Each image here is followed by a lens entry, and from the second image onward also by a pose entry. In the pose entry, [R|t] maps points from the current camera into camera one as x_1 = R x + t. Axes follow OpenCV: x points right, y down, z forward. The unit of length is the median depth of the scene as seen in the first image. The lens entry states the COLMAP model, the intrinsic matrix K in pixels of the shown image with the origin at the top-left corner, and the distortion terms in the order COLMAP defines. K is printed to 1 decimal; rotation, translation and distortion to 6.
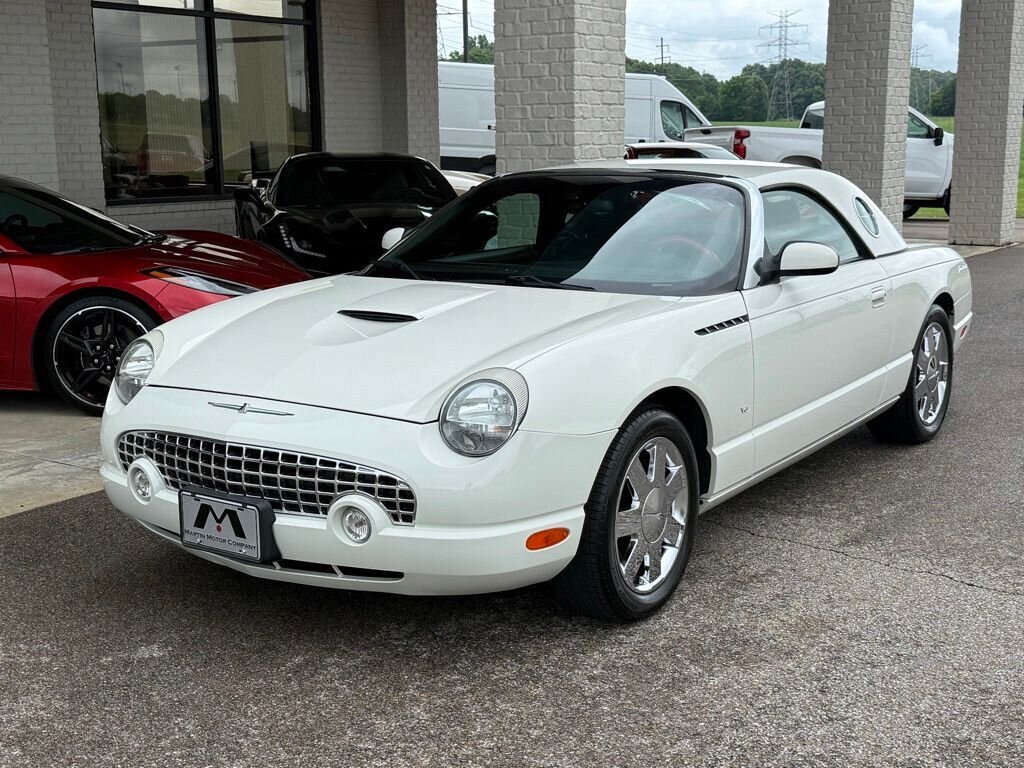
lens RADIAL K [[1386.5, 0, 517.5], [0, 1386.5, 388.1], [0, 0, 1]] dist [0.119331, 0.000000]
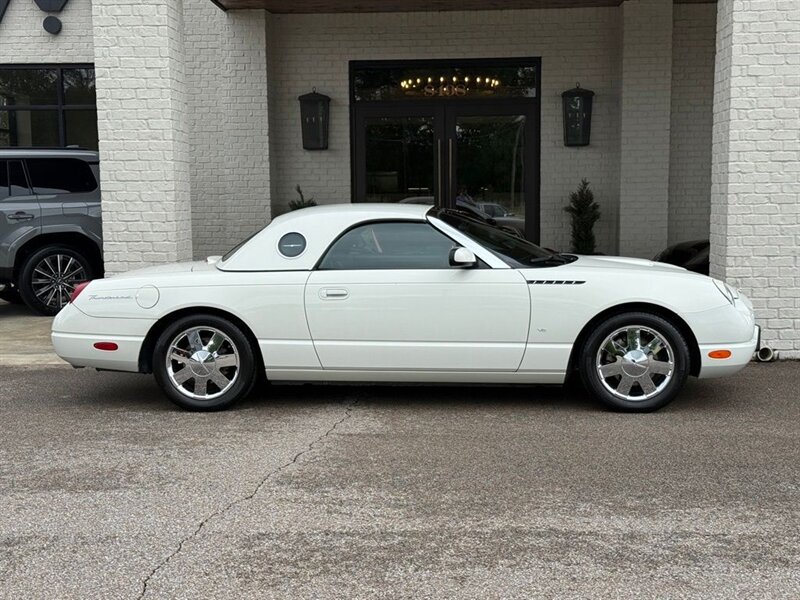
lens RADIAL K [[1158.7, 0, 394.6], [0, 1158.7, 311.3], [0, 0, 1]] dist [0.132807, 0.000000]
pose [[0.519285, 0.091011, -0.849741, 0.812668], [-0.154126, 0.987983, 0.011629, -0.032346], [0.840588, 0.124929, 0.527072, 0.182021]]
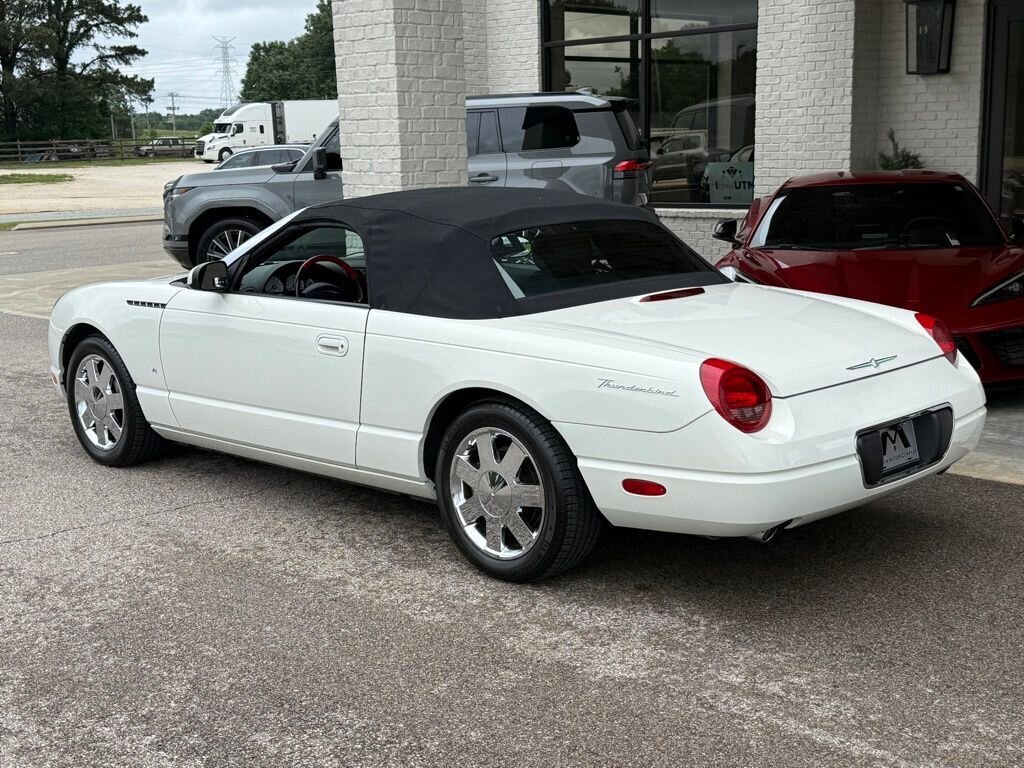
lens RADIAL K [[1340.0, 0, 516.4], [0, 1340.0, 391.4], [0, 0, 1]] dist [0.118224, 0.000000]
pose [[-0.172267, 0.198892, -0.964762, 0.727531], [-0.159190, 0.960909, 0.226523, -0.174135], [0.972102, 0.192603, -0.133872, 0.826989]]
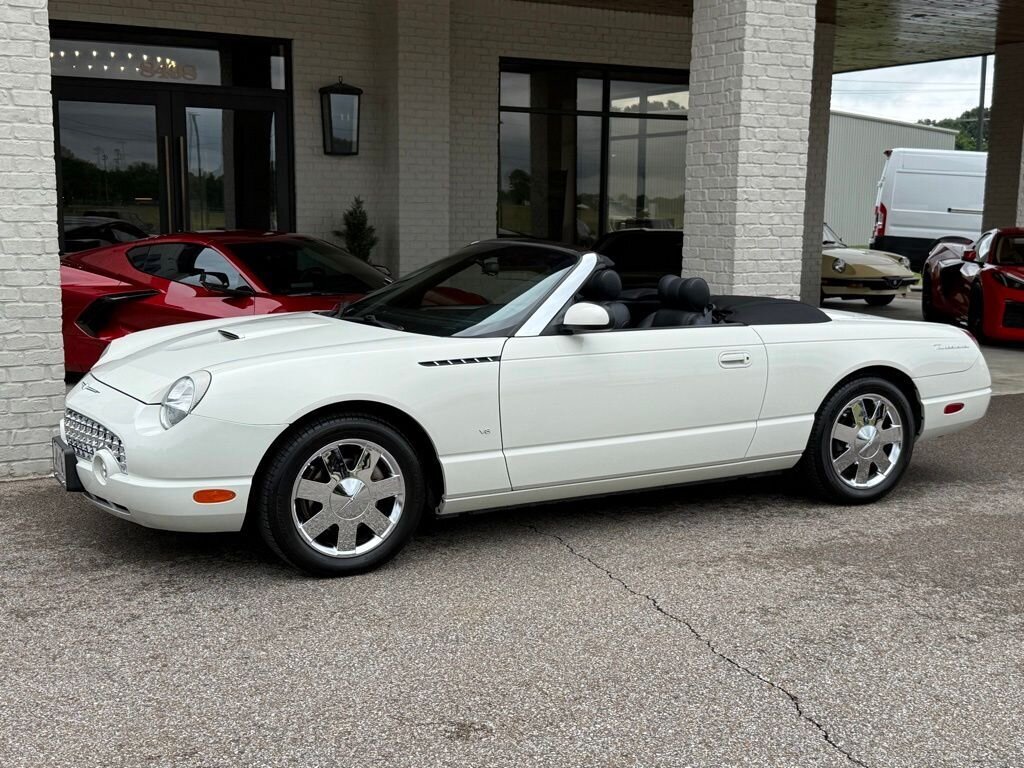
lens RADIAL K [[1273.4, 0, 509.7], [0, 1273.4, 398.6], [0, 0, 1]] dist [0.110554, 0.000000]
pose [[0.890961, 0.086501, -0.445764, 0.351755], [-0.103494, 0.994533, -0.013868, -0.001610], [0.442128, 0.058490, 0.895043, 0.003159]]
